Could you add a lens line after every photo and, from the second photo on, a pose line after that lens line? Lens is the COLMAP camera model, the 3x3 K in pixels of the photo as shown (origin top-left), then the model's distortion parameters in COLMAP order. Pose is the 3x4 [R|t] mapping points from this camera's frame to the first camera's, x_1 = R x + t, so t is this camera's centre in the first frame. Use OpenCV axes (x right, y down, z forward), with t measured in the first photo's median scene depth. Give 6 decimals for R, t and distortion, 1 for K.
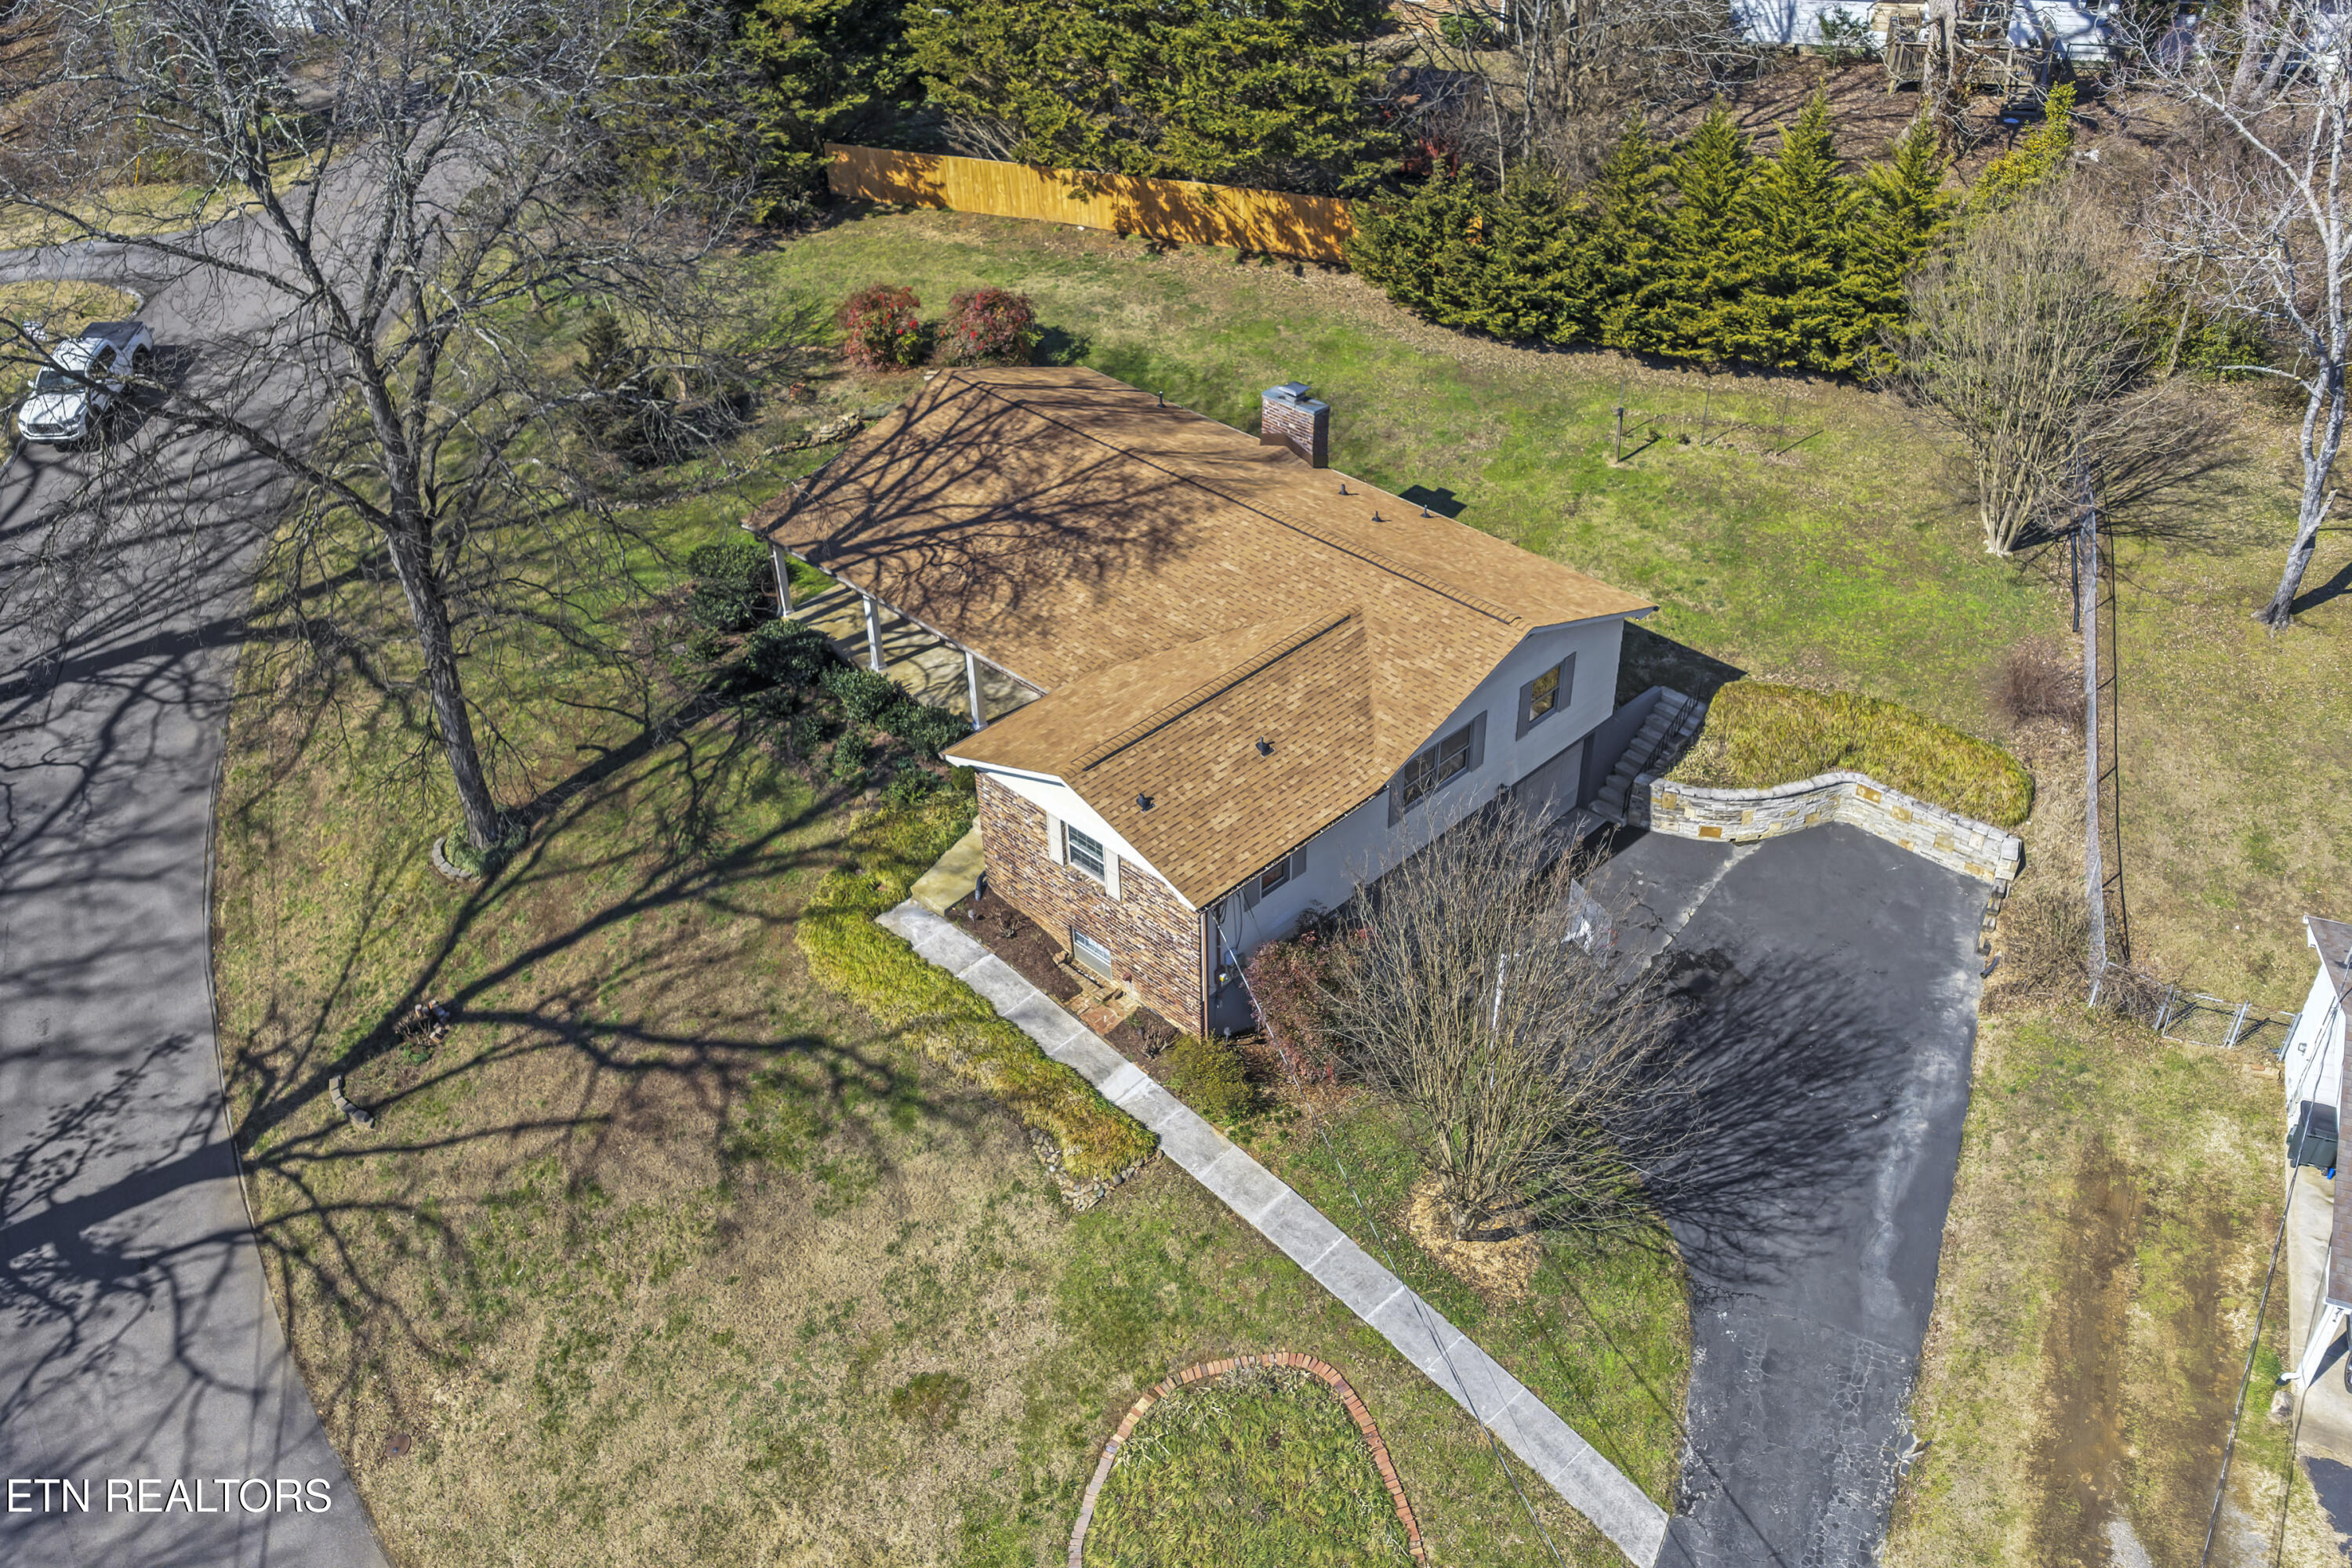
lens RADIAL K [[2003.1, 0, 1176.0], [0, 2003.1, 784.0], [0, 0, 1]] dist [-0.010420, 0.018525]
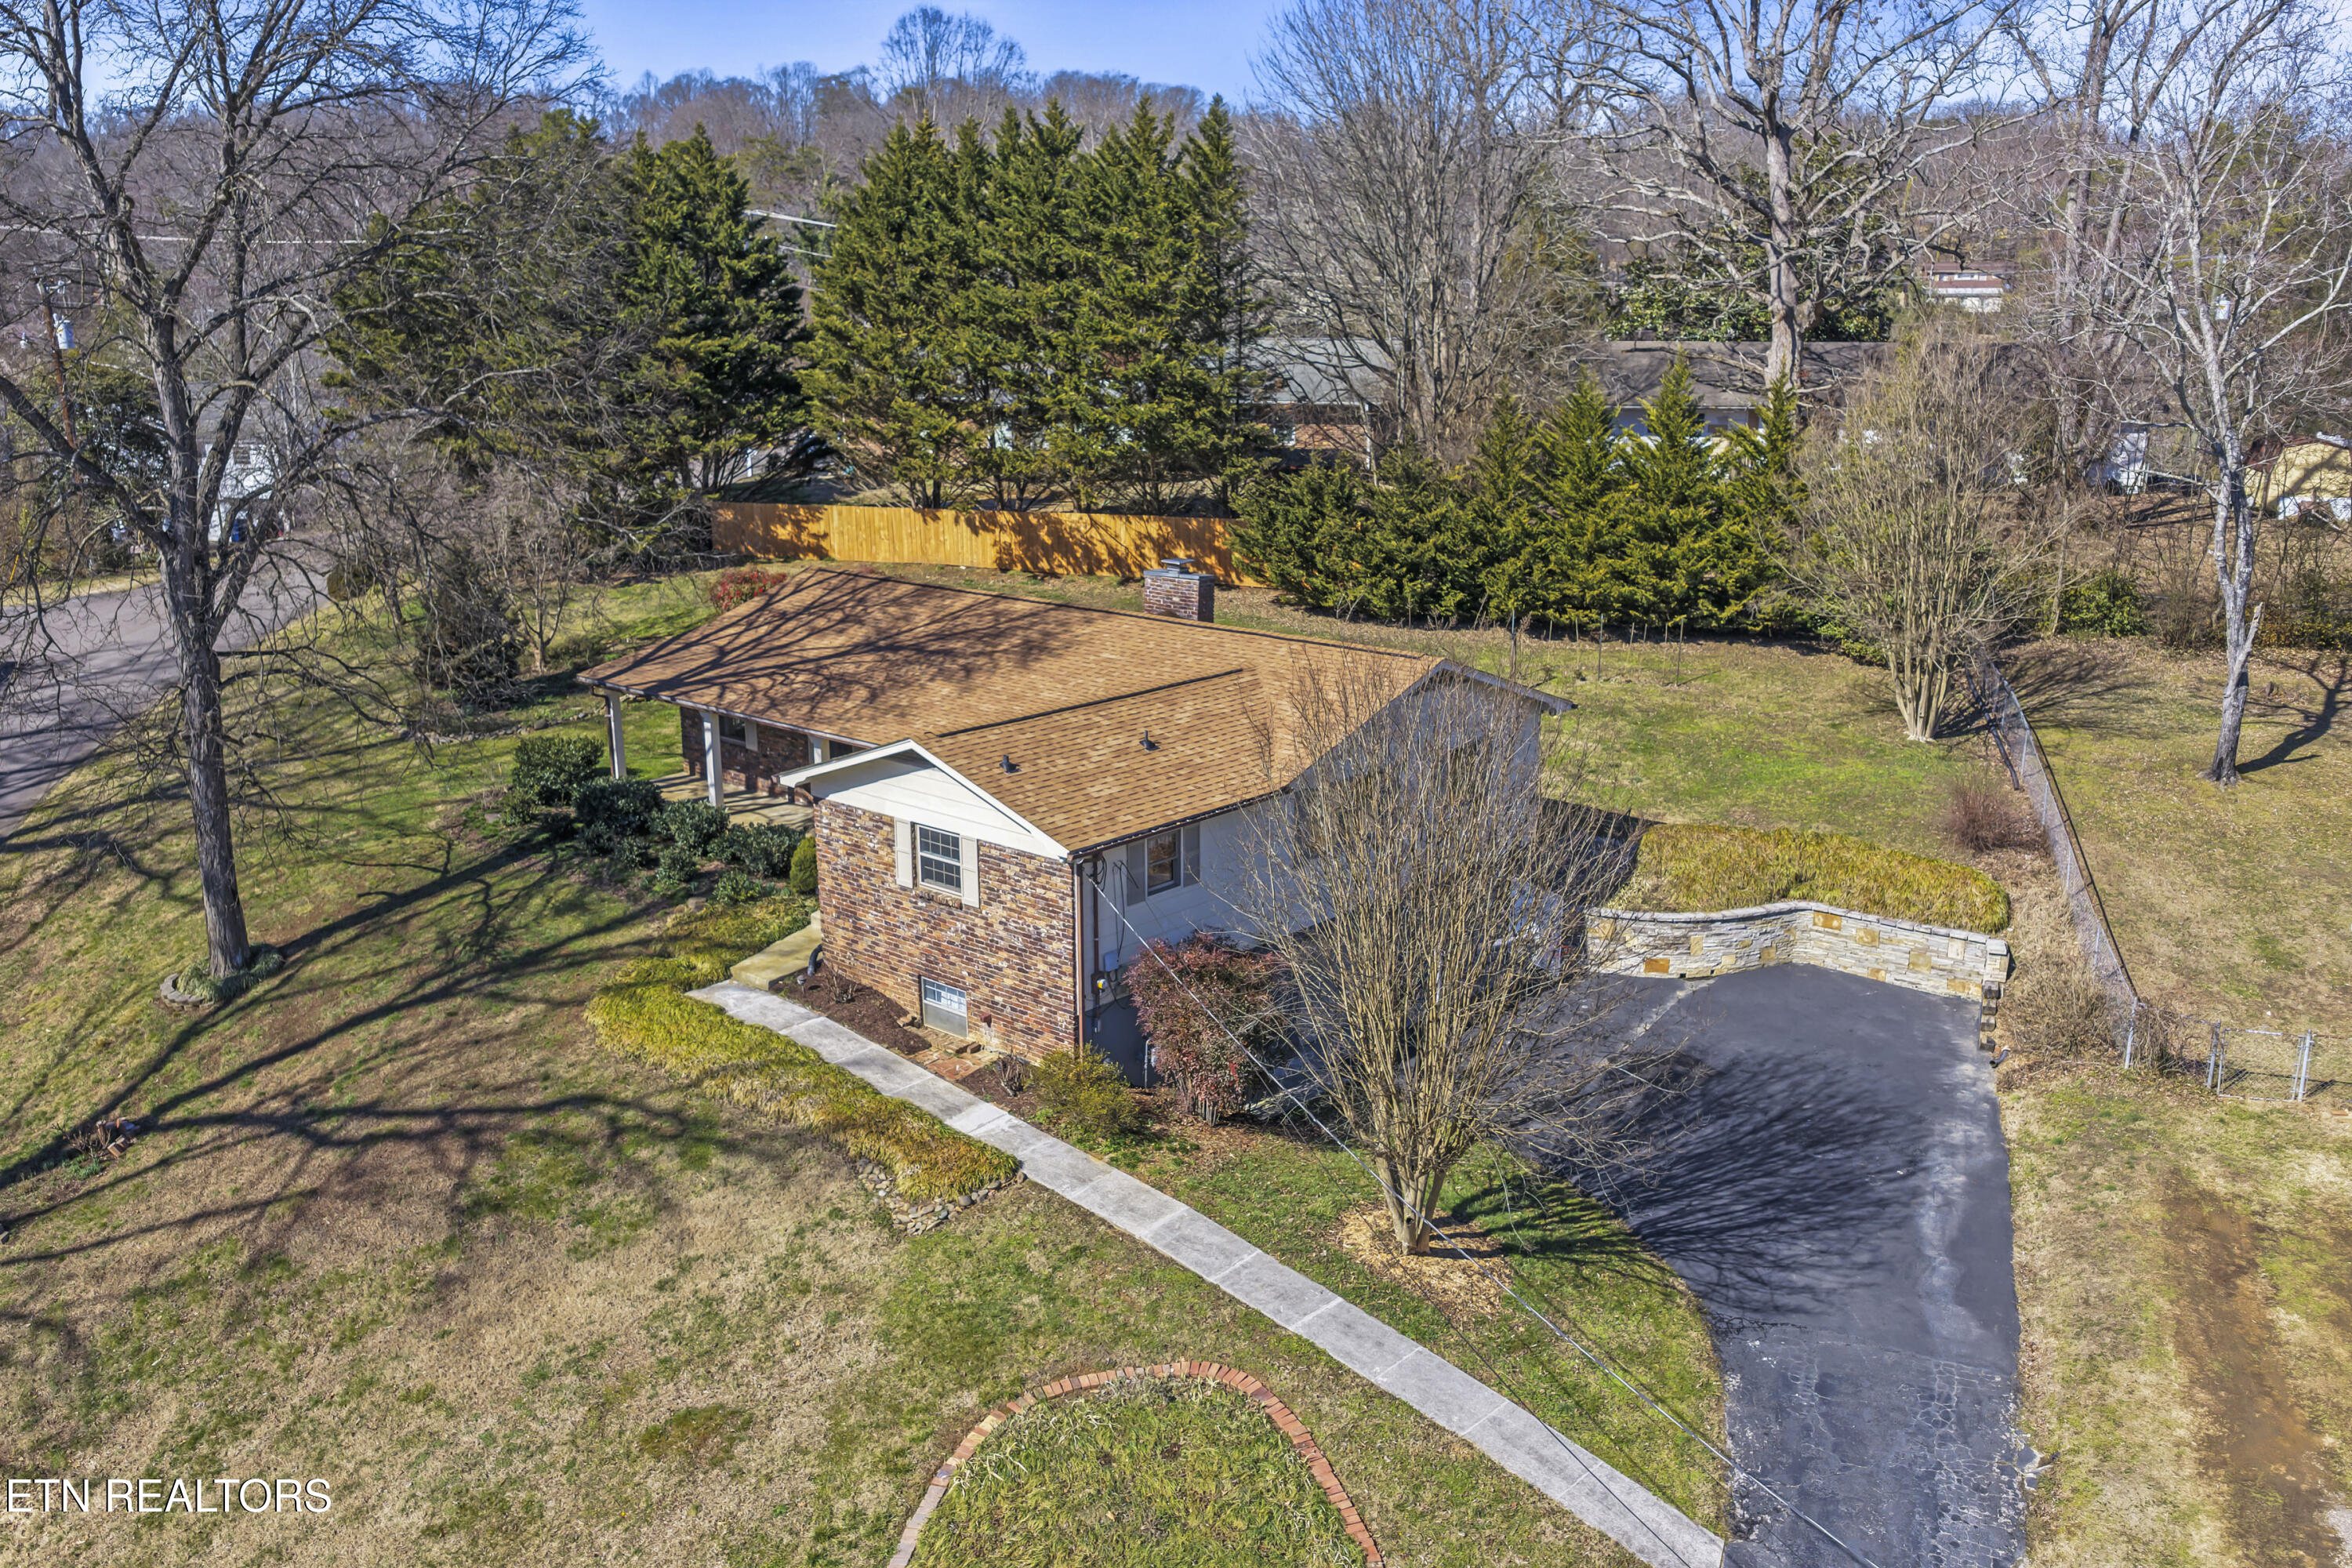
lens RADIAL K [[1942.0, 0, 1176.0], [0, 1942.0, 784.0], [0, 0, 1]] dist [-0.016105, 0.041454]
pose [[0.998399, 0.005440, 0.056309, 0.008225], [0.015753, 0.929259, -0.369094, 0.298477], [-0.054333, 0.369390, 0.927685, 0.216793]]
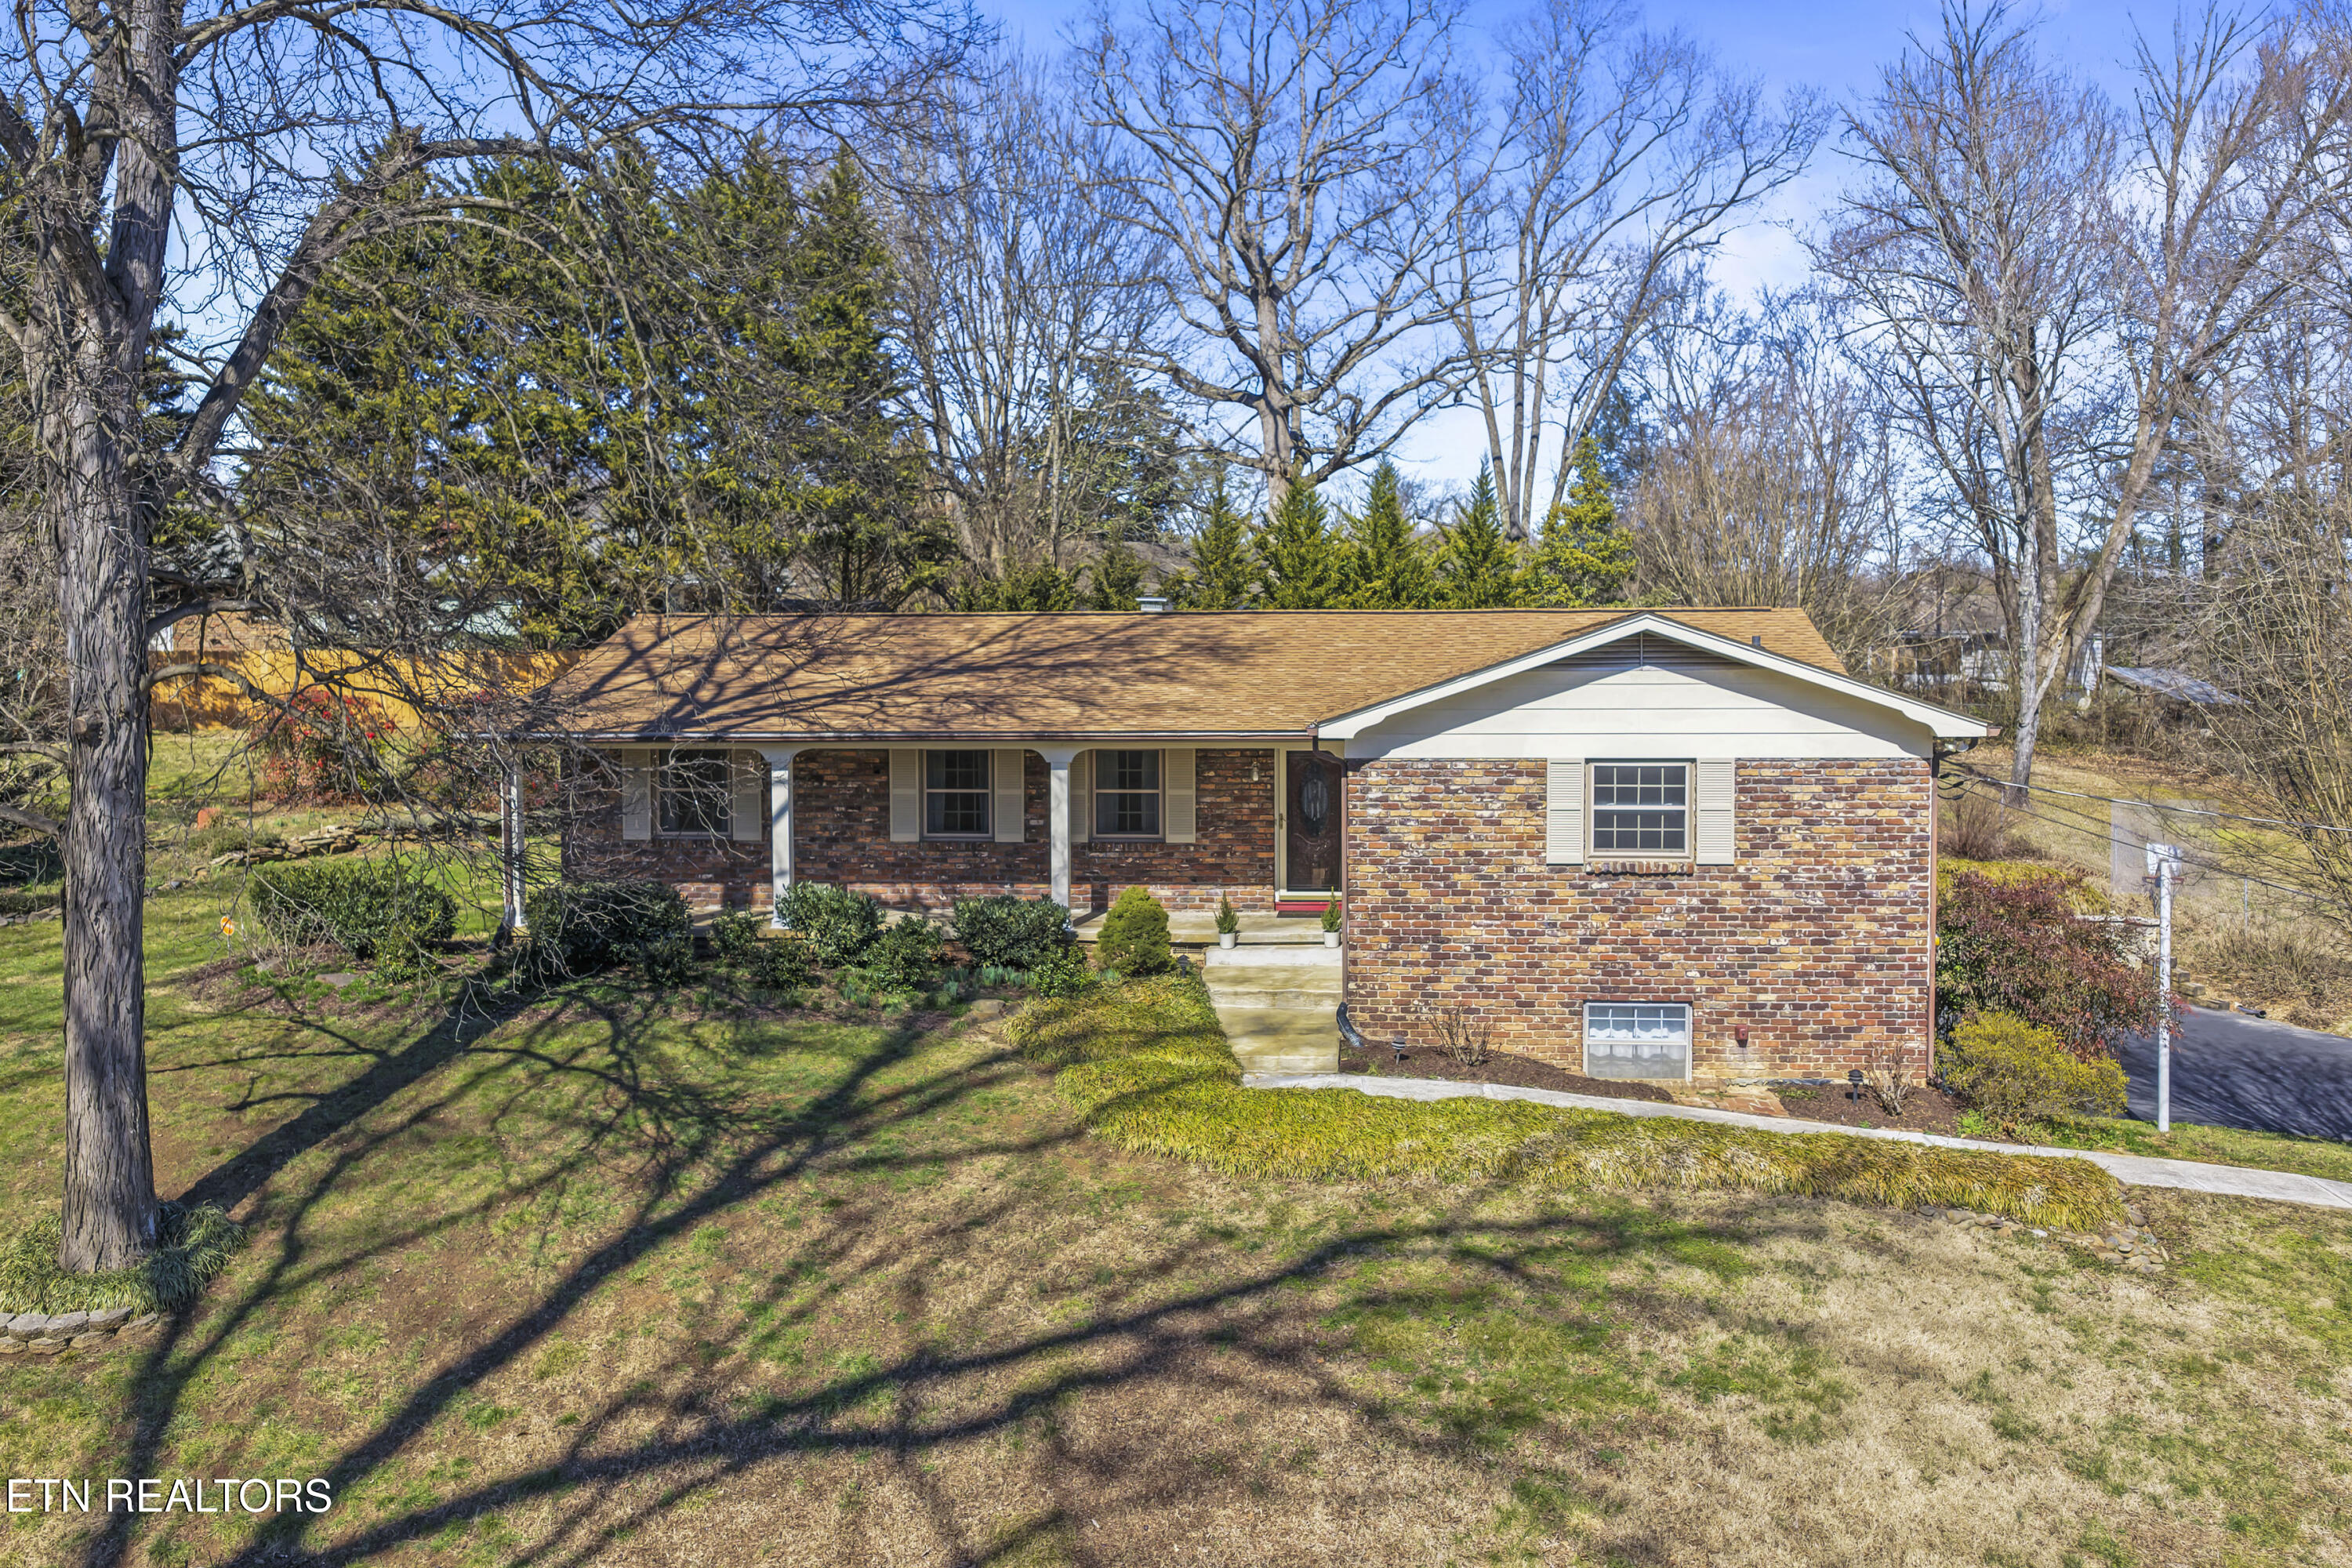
lens RADIAL K [[1942.0, 0, 1176.0], [0, 1942.0, 784.0], [0, 0, 1]] dist [-0.016105, 0.041454]
pose [[0.786665, -0.017341, 0.617136, -0.469373], [0.353163, 0.832545, -0.426784, 0.209392], [-0.506393, 0.553686, 0.661059, 0.677660]]
